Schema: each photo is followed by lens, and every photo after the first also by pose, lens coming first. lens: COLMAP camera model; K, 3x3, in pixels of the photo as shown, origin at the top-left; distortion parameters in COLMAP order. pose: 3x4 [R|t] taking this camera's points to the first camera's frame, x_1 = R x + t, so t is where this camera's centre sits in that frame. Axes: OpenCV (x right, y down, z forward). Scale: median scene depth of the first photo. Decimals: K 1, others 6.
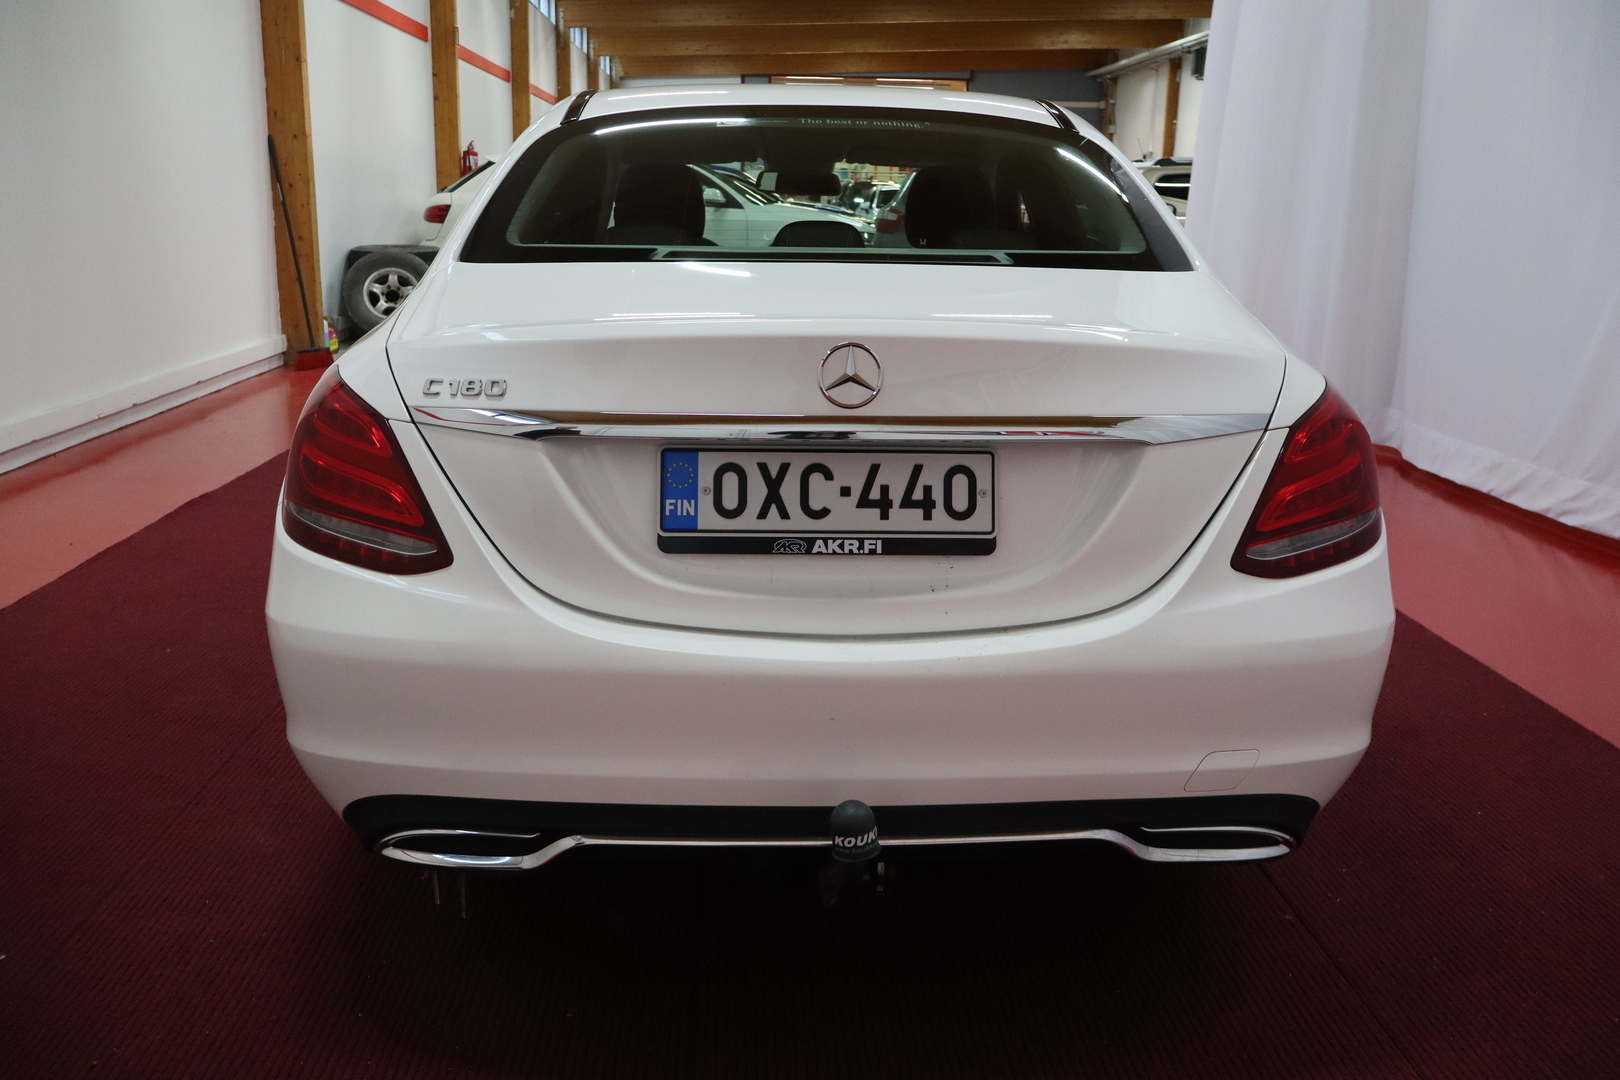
lens RADIAL K [[1372.8, 0, 803.5], [0, 1372.8, 544.1], [0, 0, 1]] dist [0.025816, -0.001200]
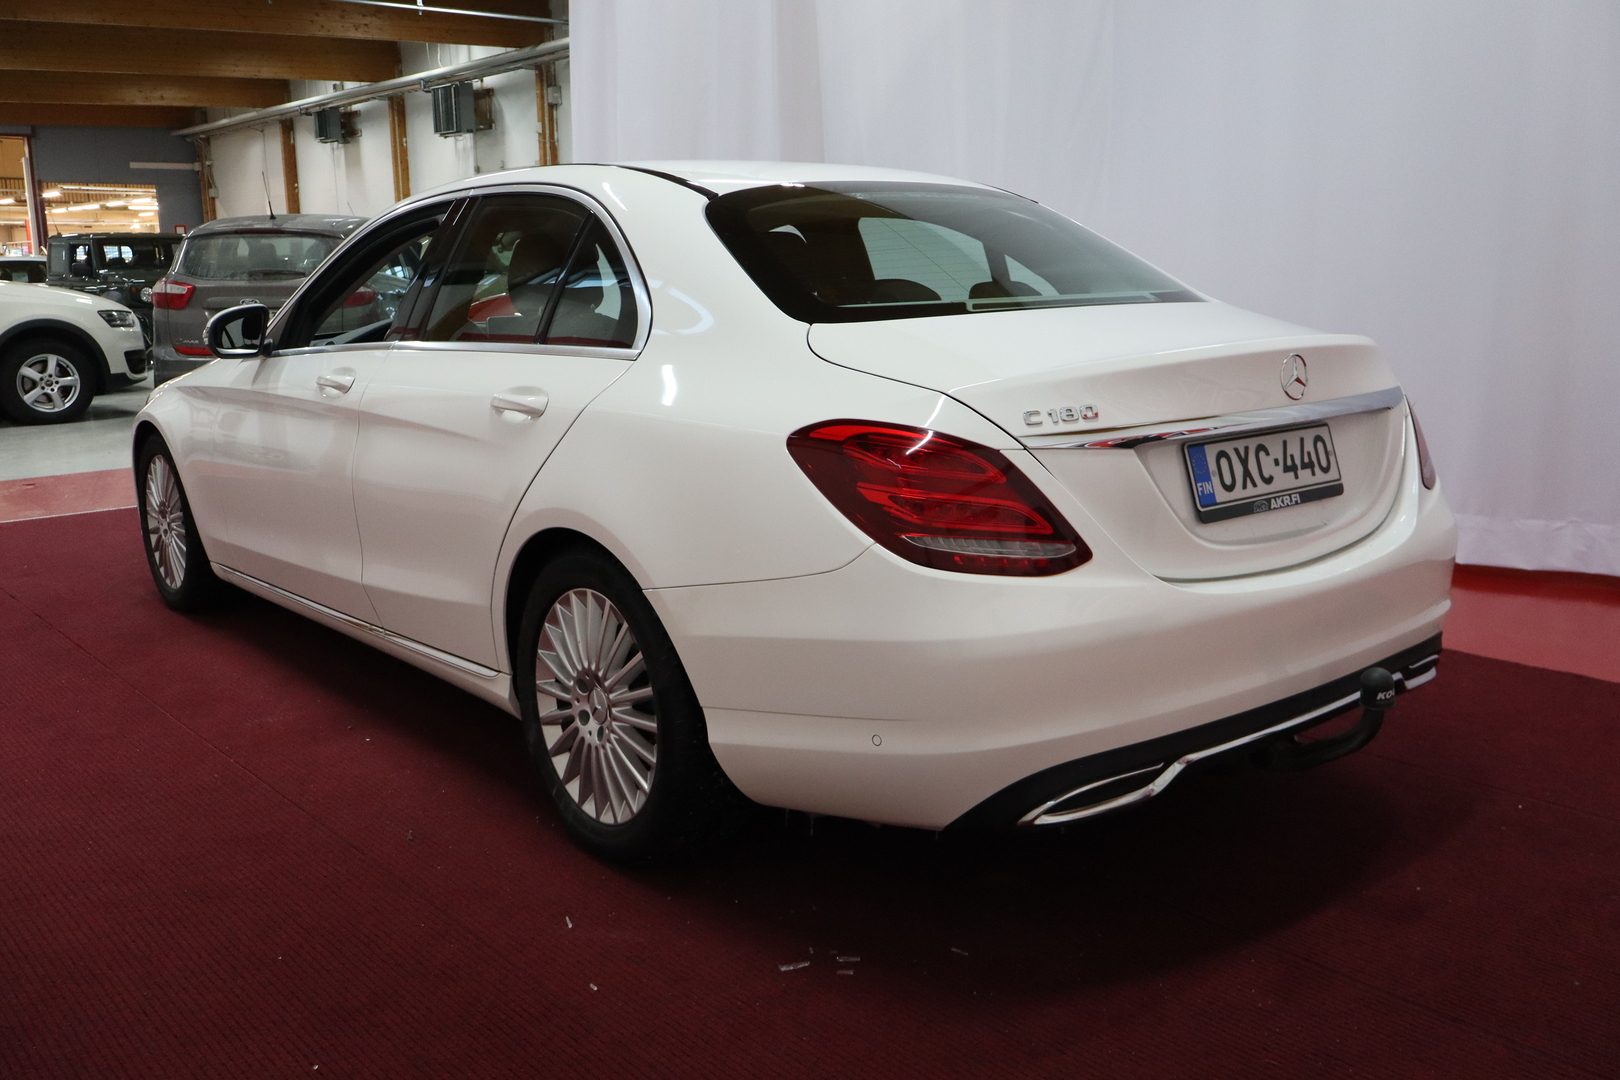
lens RADIAL K [[1491.6, 0, 810.0], [0, 1491.6, 532.9], [0, 0, 1]] dist [0.000035, 0.000000]
pose [[0.784756, -0.140444, 0.603683, -1.245661], [0.180586, 0.983541, -0.005936, -0.044010], [-0.592913, 0.113675, 0.797202, 0.093298]]
